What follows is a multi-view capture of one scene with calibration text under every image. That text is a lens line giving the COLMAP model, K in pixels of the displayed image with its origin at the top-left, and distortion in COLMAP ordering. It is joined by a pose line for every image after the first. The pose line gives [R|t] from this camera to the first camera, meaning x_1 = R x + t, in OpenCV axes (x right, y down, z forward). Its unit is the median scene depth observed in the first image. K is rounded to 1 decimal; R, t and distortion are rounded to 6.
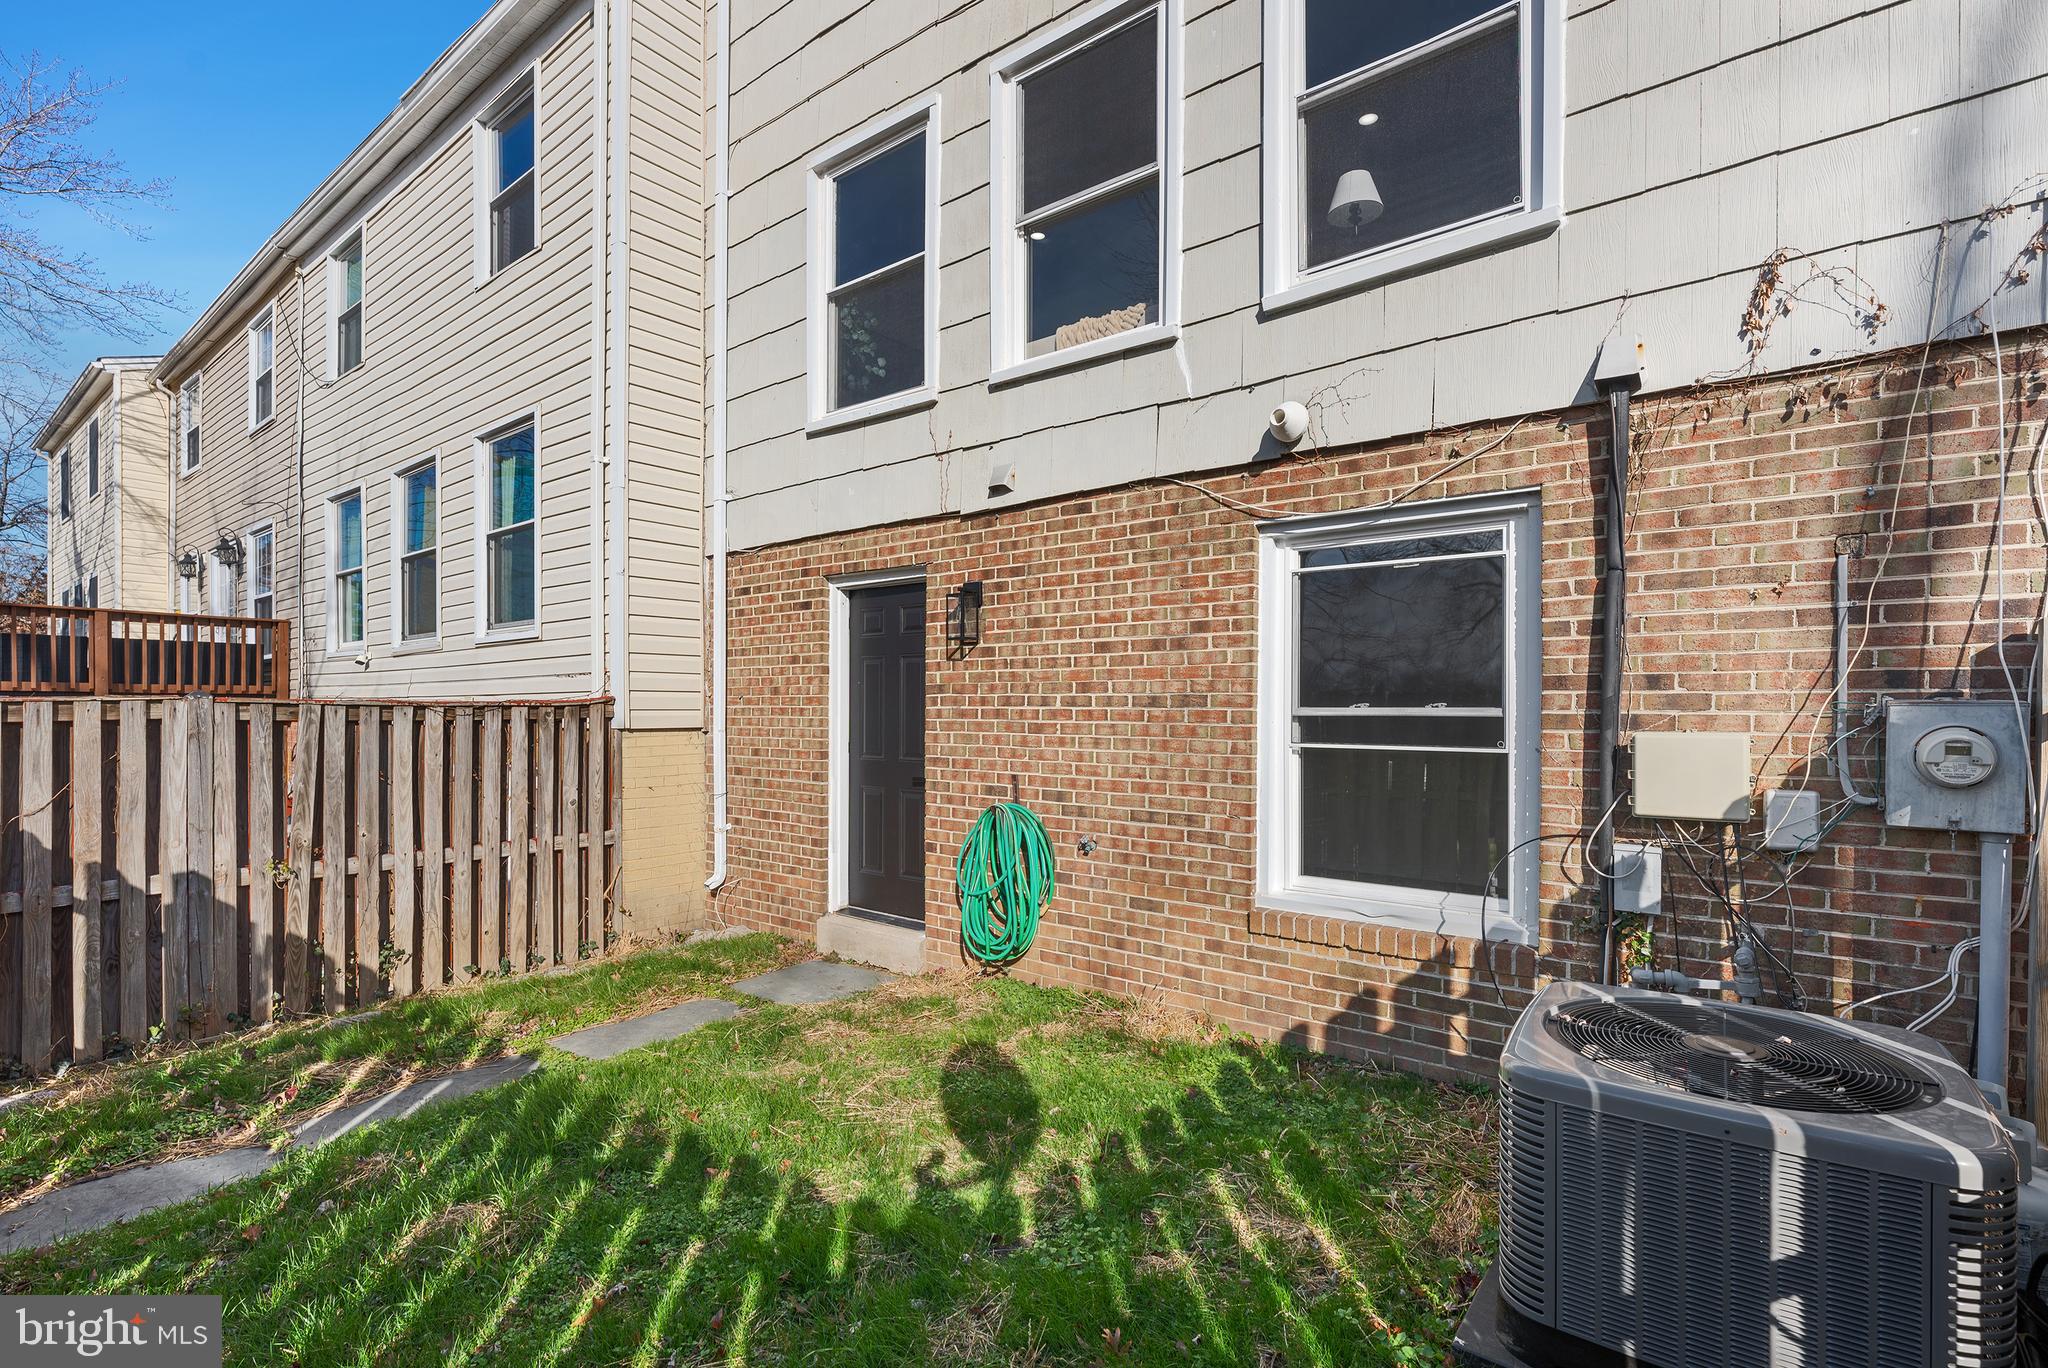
lens RADIAL K [[950.9, 0, 1025.6], [0, 950.9, 704.2], [0, 0, 1]] dist [0.000147, -0.000208]
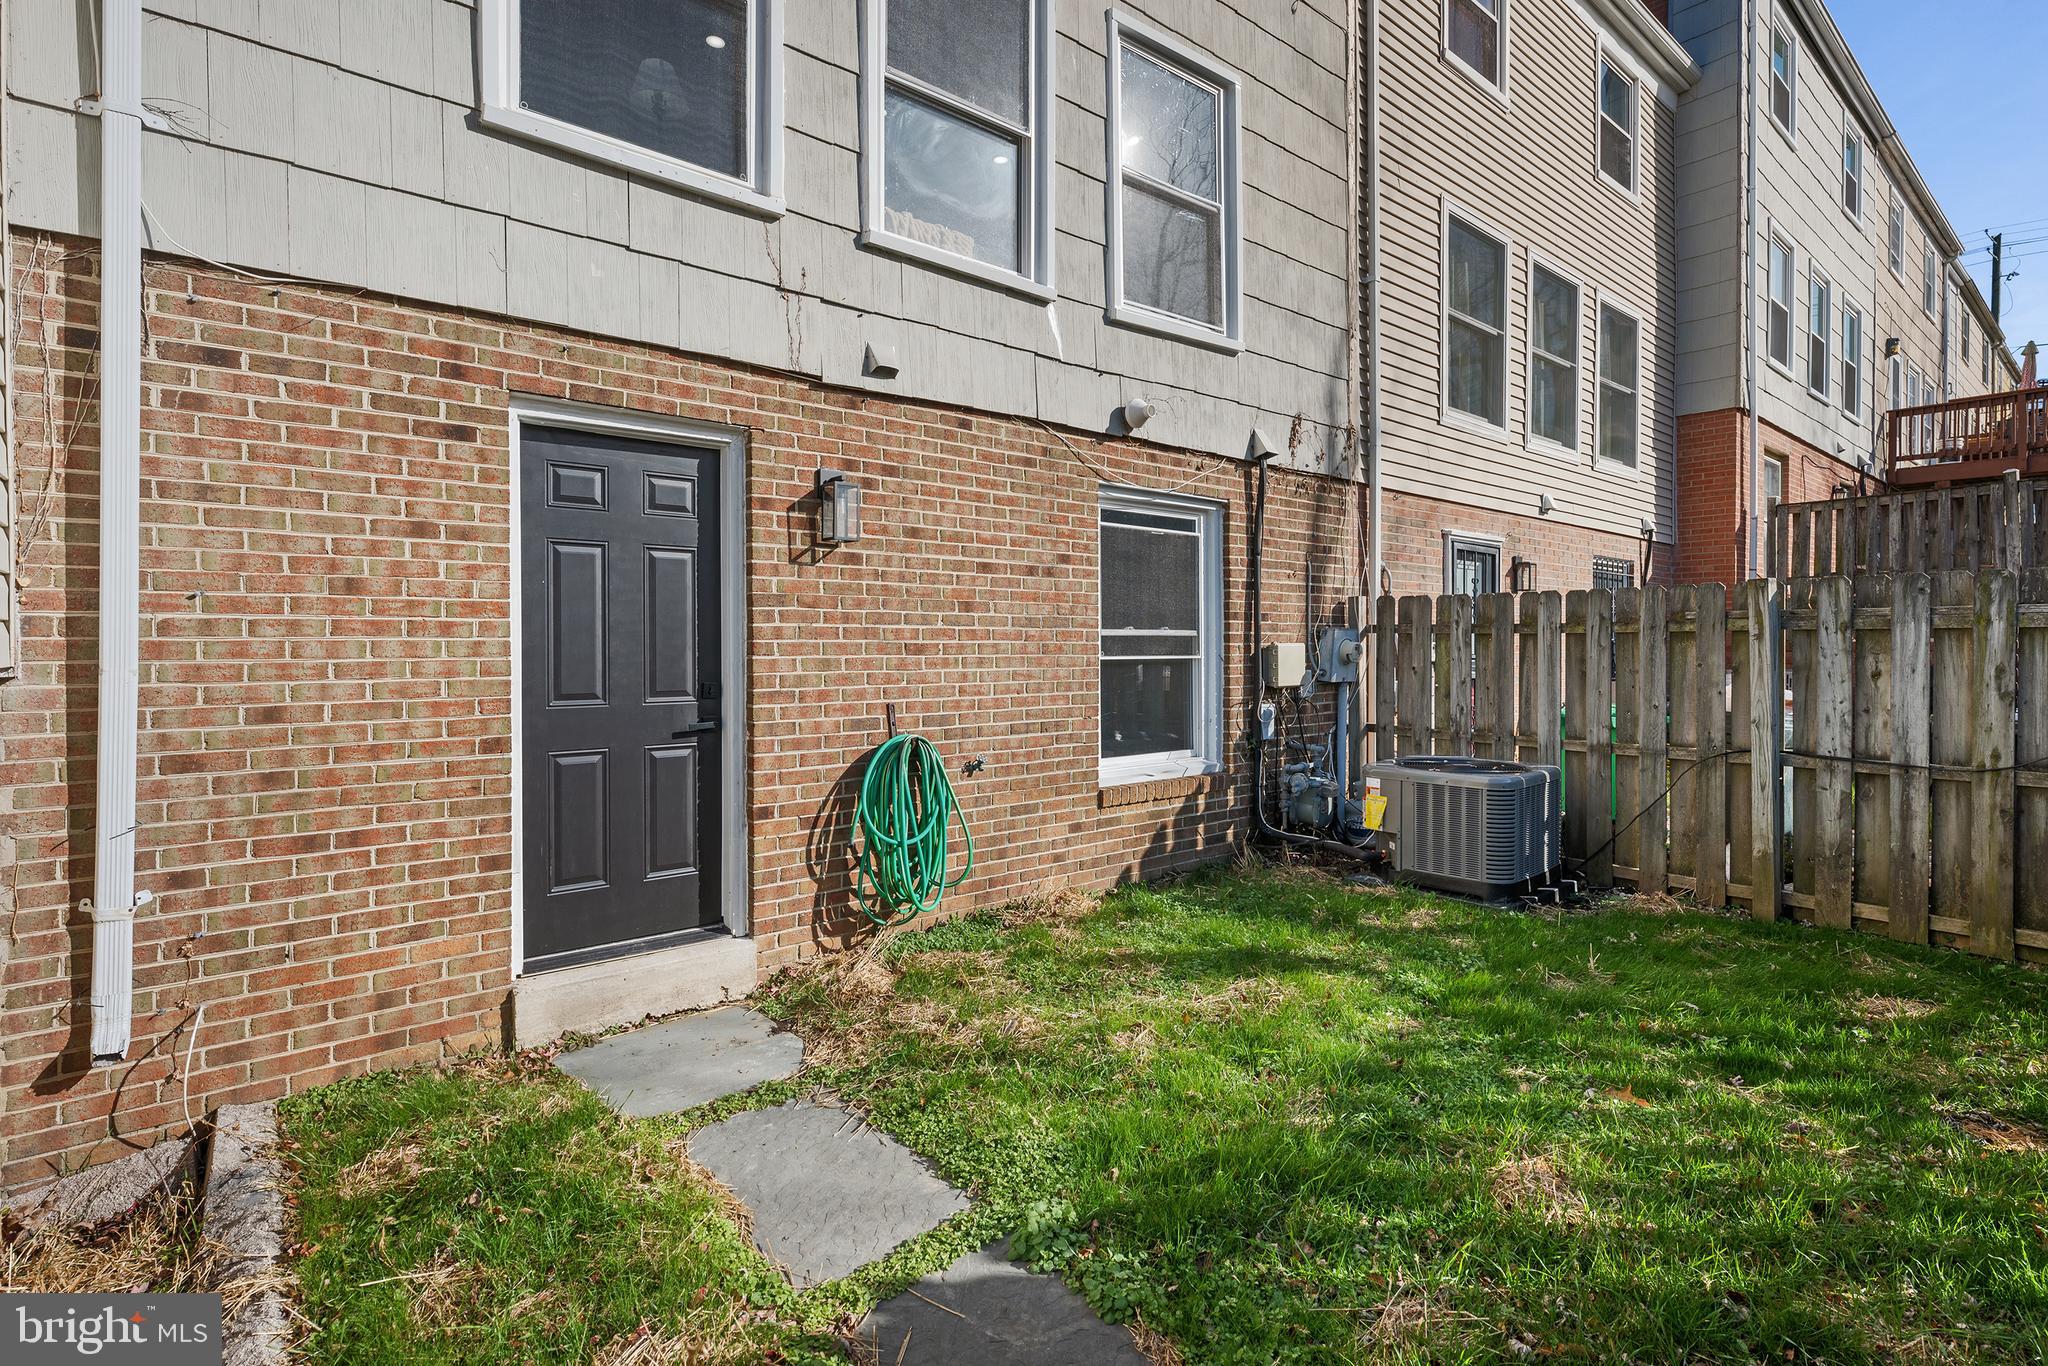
lens RADIAL K [[950.9, 0, 1049.3], [0, 950.9, 644.3], [0, 0, 1]] dist [0.000147, -0.000208]
pose [[0.204895, -0.003304, 0.978778, -0.881713], [-0.003548, 0.999985, 0.004118, 0.016875], [-0.978778, -0.004317, 0.204880, 0.711993]]
